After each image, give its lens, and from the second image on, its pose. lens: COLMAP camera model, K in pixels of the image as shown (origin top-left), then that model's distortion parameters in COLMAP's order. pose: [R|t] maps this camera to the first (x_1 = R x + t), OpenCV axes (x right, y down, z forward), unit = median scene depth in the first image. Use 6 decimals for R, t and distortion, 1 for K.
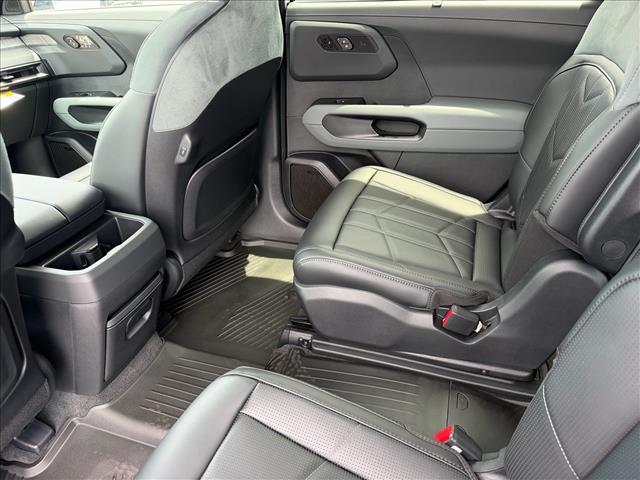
lens RADIAL K [[461.3, 0, 317.1], [0, 461.3, 248.1], [0, 0, 1]] dist [0.003147, -0.001318]
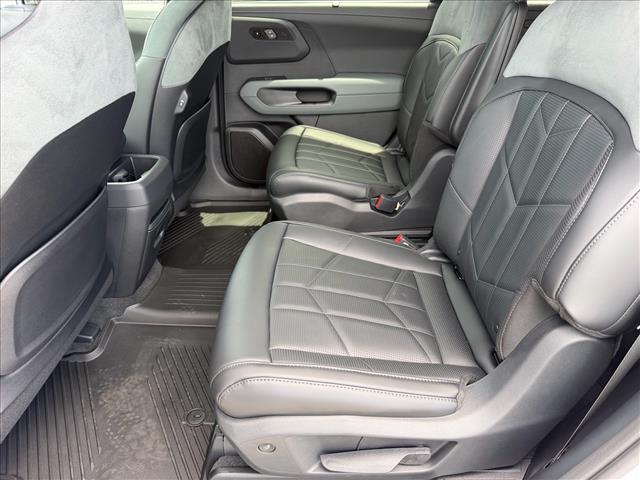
lens RADIAL K [[450.7, 0, 322.1], [0, 450.7, 246.5], [0, 0, 1]] dist [0.007006, -0.001875]
pose [[0.955893, -0.119614, 0.268257, -0.242011], [0.126951, 0.991857, -0.010109, 0.218300], [-0.264864, 0.043718, 0.963294, -0.295855]]
